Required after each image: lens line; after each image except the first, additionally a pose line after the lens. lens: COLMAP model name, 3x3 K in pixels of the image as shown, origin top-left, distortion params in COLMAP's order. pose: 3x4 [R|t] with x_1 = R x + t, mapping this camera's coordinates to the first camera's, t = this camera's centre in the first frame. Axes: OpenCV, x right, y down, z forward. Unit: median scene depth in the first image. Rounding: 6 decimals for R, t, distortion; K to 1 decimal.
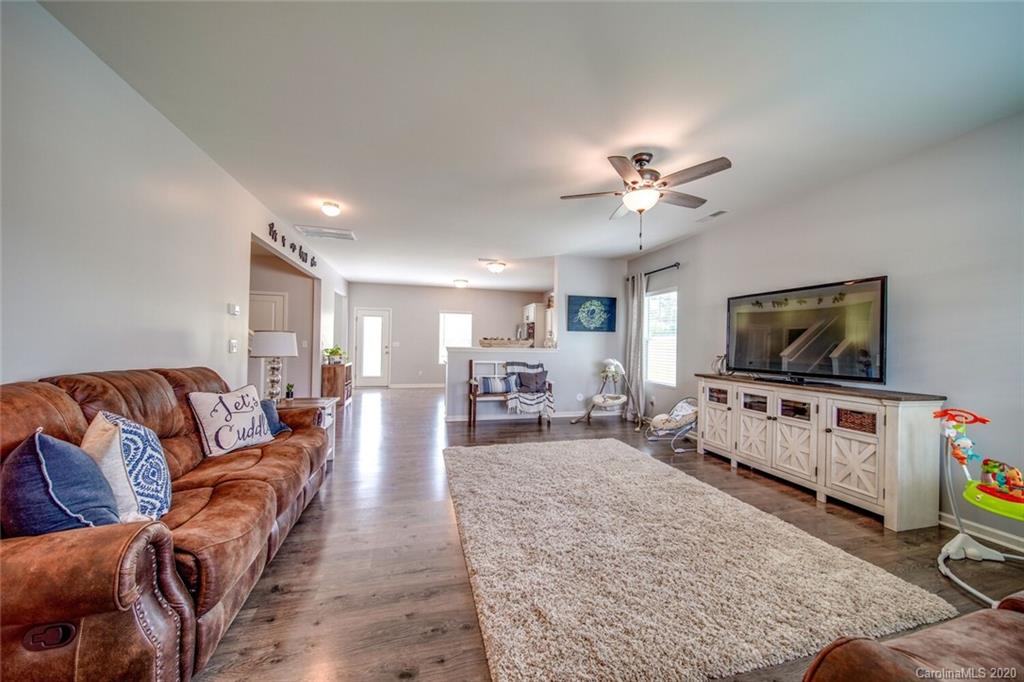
lens RADIAL K [[359.5, 0, 510.9], [0, 359.5, 341.6], [0, 0, 1]] dist [-0.001620, -0.000675]
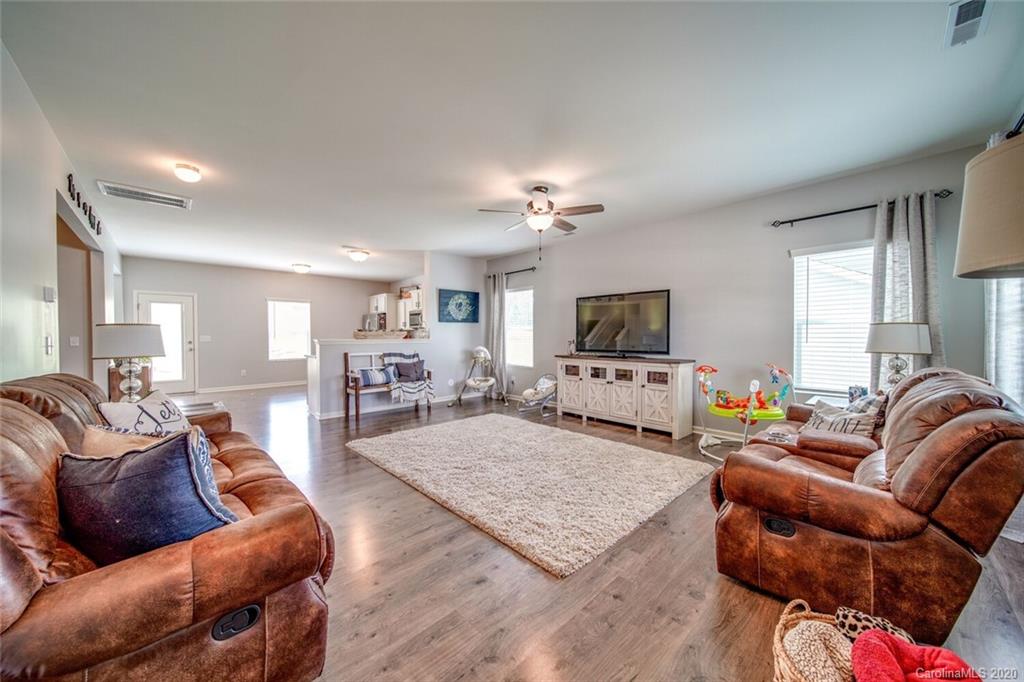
lens RADIAL K [[359.5, 0, 510.7], [0, 359.5, 342.2], [0, 0, 1]] dist [-0.001620, -0.000675]
pose [[0.877948, -0.028709, 0.477894, -0.309103], [0.014201, 0.999323, 0.033944, -0.005243], [-0.478545, -0.023014, 0.877762, -0.083346]]
